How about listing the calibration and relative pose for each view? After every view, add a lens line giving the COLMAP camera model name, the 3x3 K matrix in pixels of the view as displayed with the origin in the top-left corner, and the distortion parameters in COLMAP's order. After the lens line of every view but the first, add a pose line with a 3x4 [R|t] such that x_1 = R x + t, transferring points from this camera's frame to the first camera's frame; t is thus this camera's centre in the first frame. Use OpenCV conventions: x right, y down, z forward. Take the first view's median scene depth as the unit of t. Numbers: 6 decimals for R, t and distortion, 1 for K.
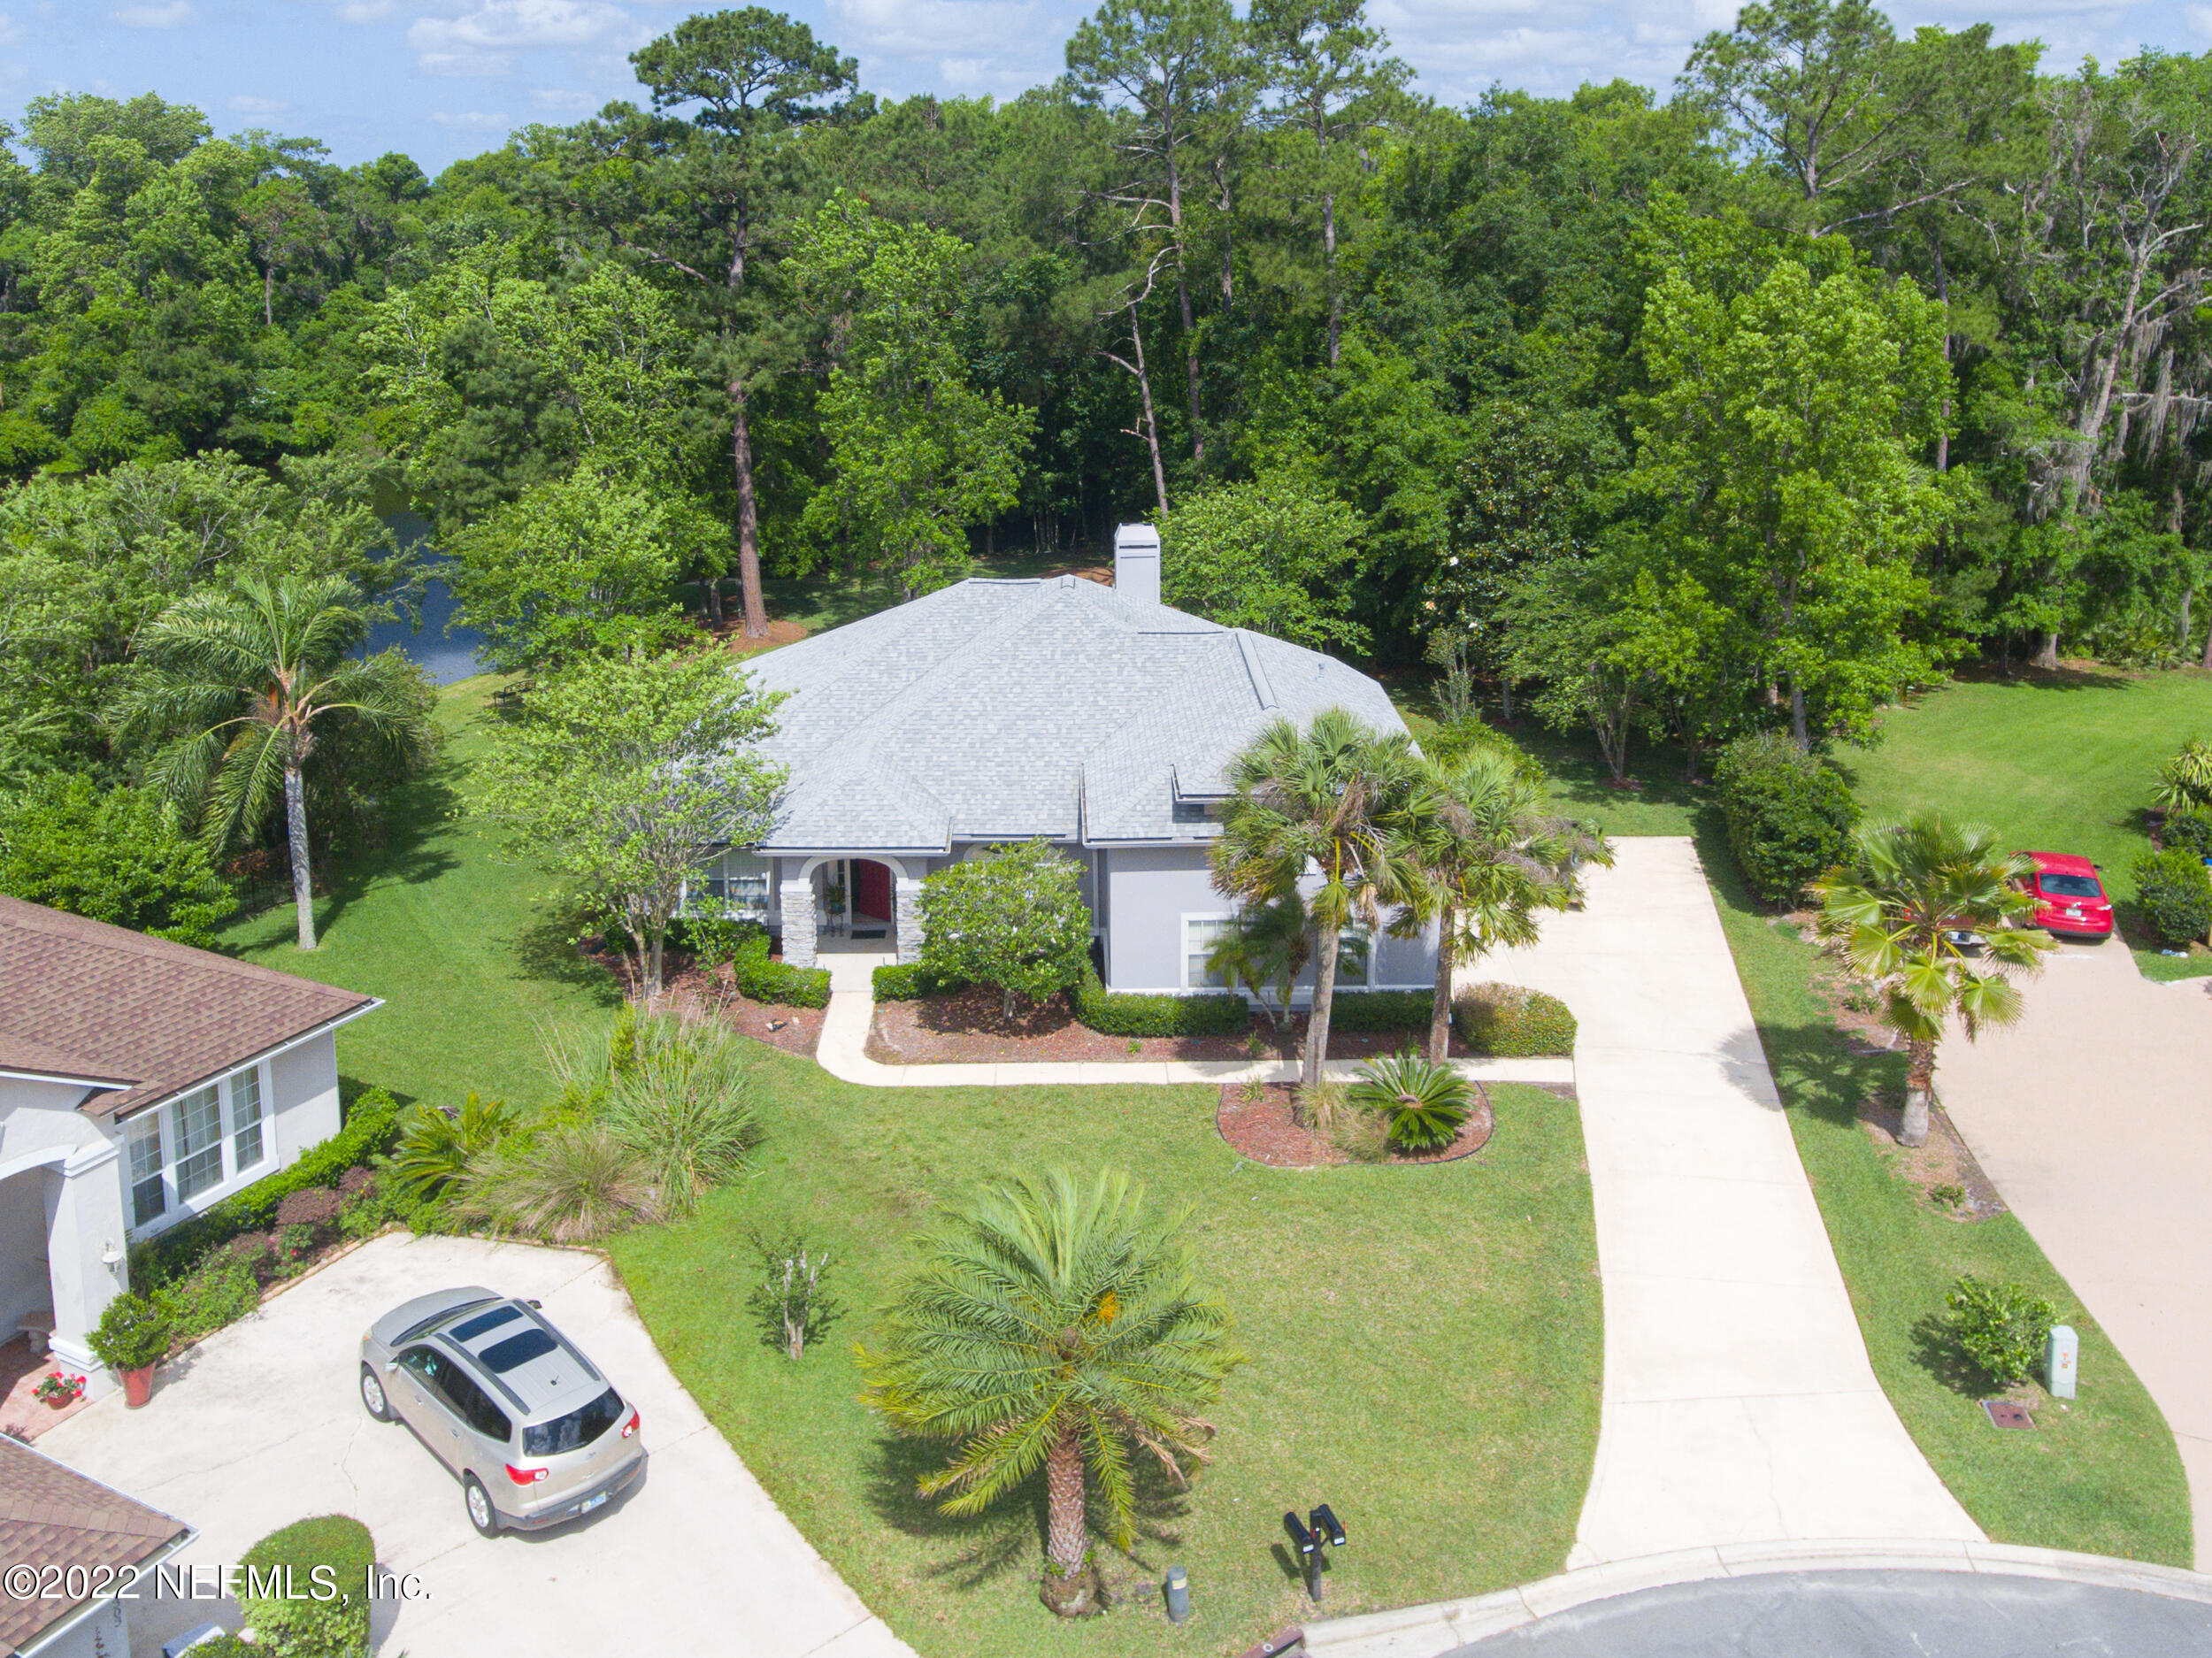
lens RADIAL K [[1861.7, 0, 1114.3], [0, 1861.7, 727.0], [0, 0, 1]] dist [-0.000839, -0.003321]
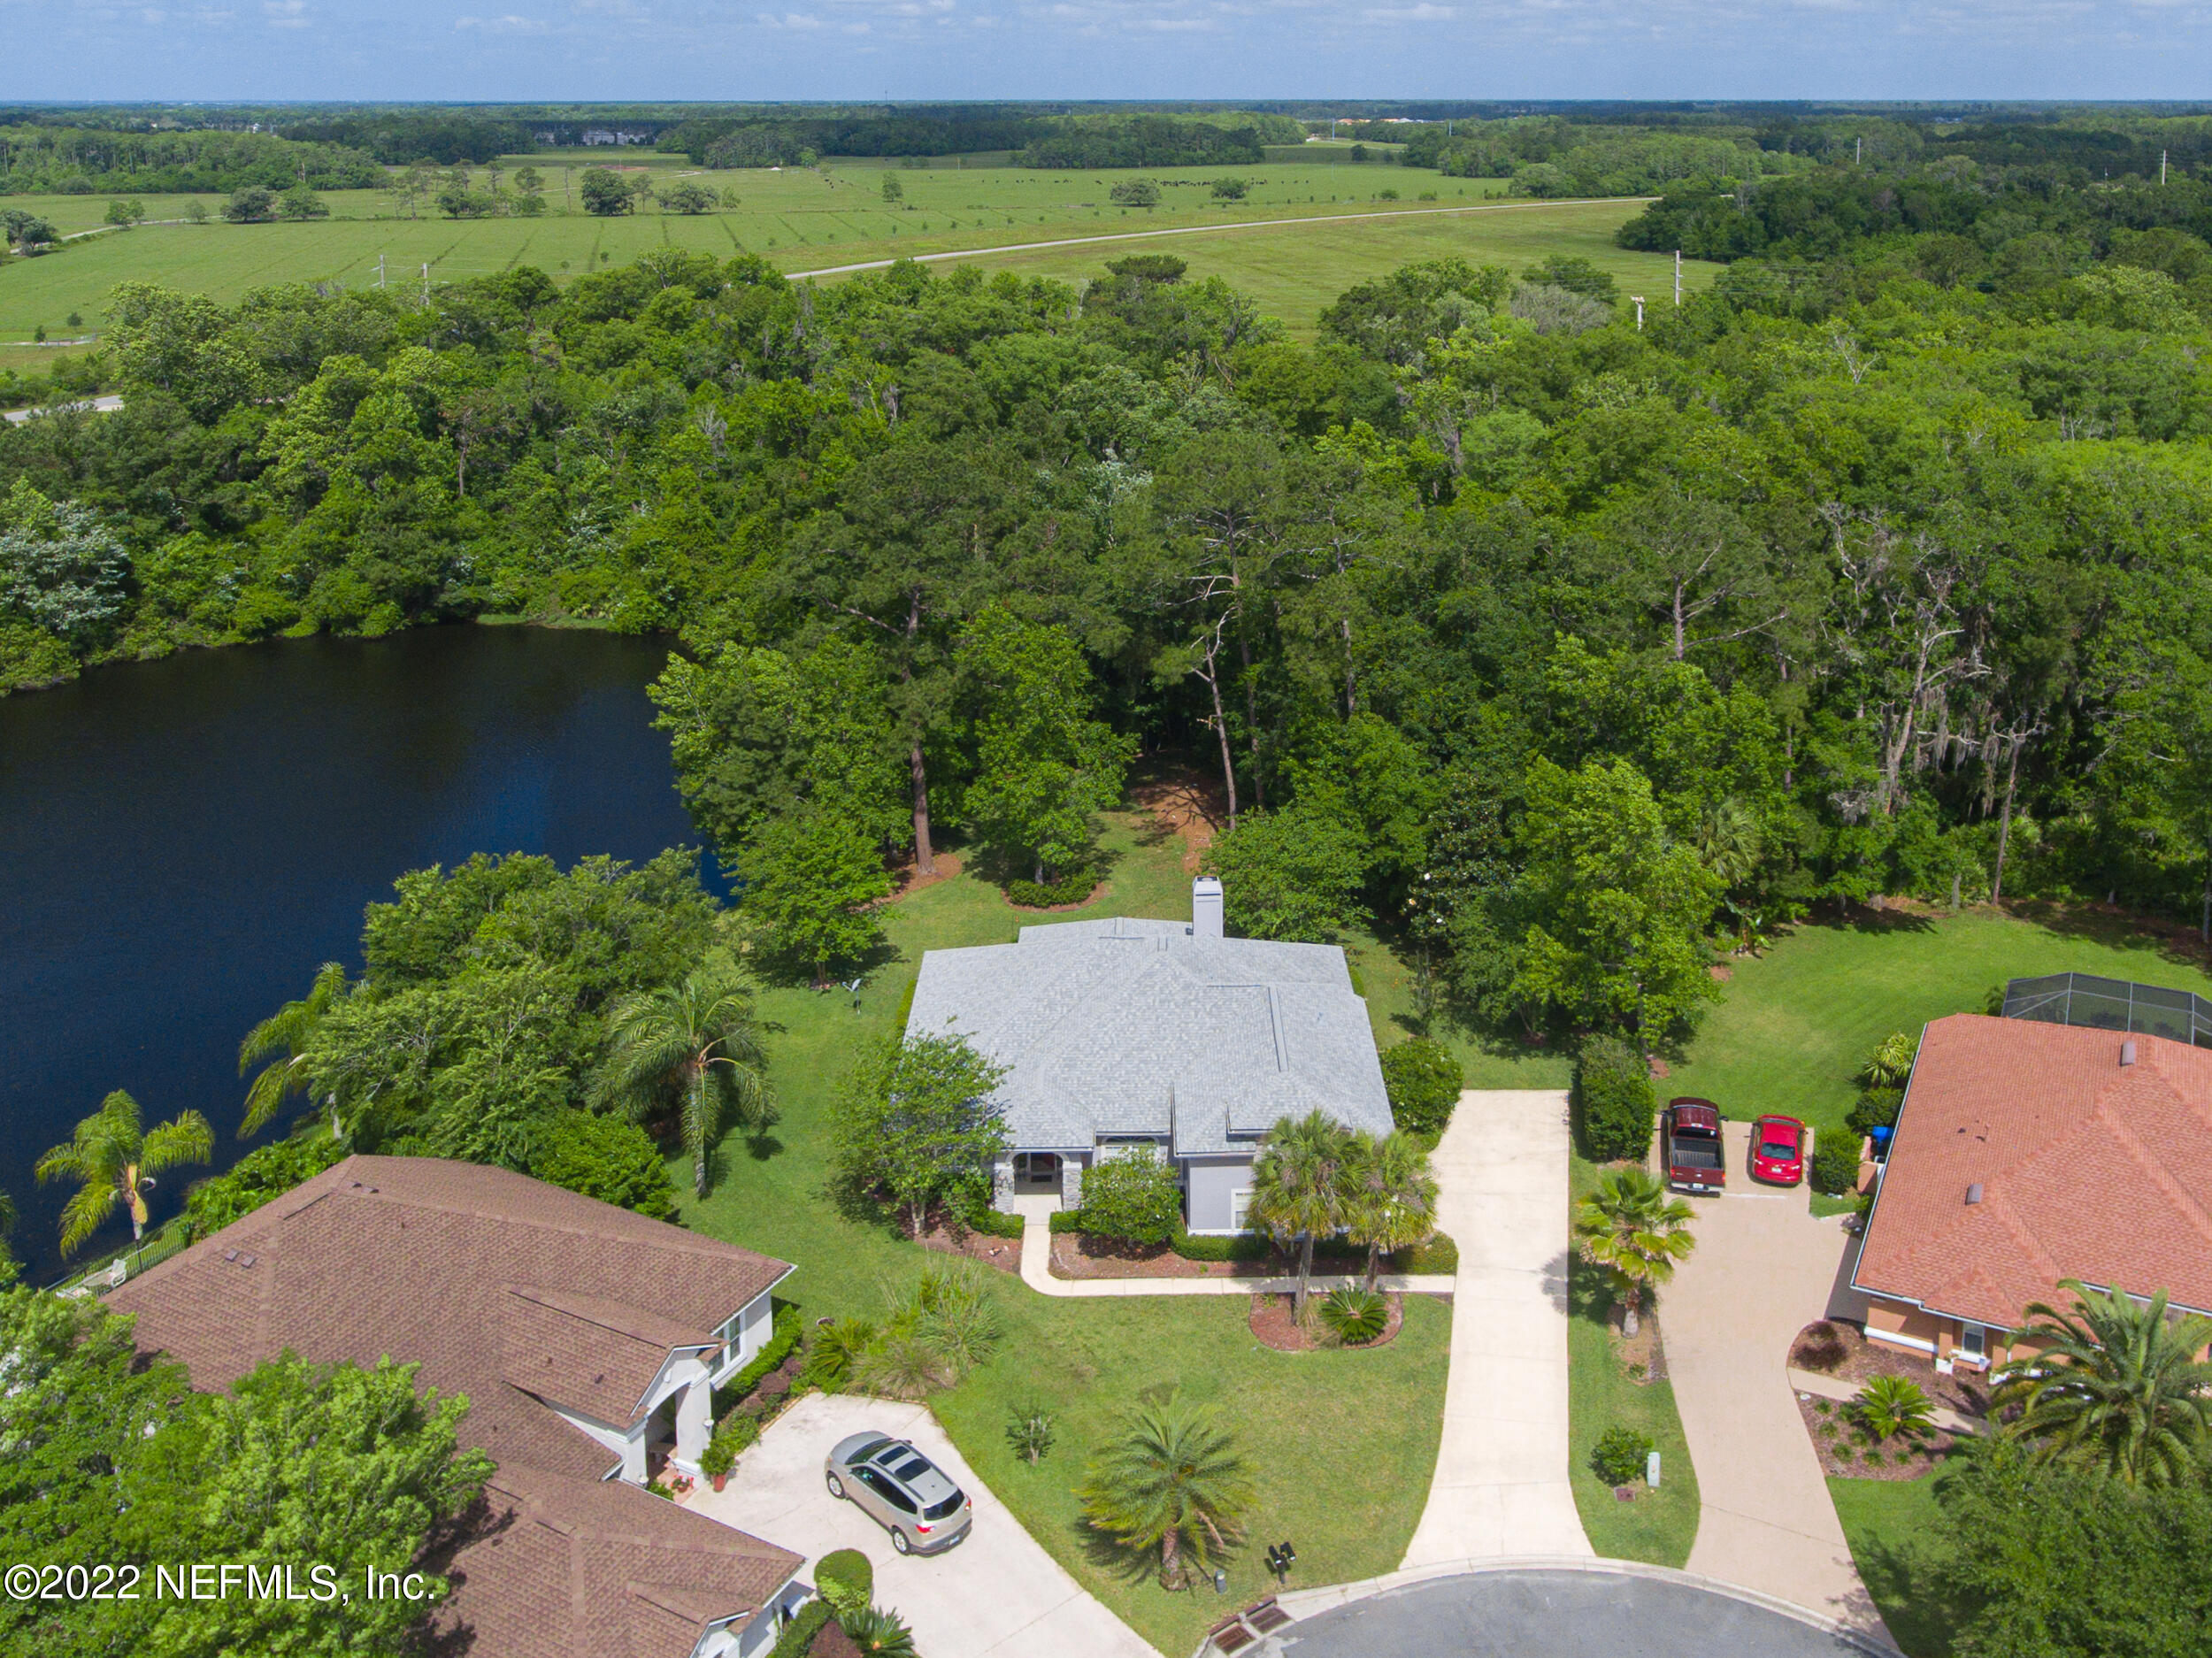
lens RADIAL K [[1960.7, 0, 1173.3], [0, 1960.7, 859.8], [0, 0, 1]] dist [0.002604, -0.009488]
pose [[0.999893, -0.005709, -0.013455, 0.009244], [0.007148, 0.993963, 0.109486, -0.426230], [0.012749, -0.109570, 0.993897, -0.813342]]
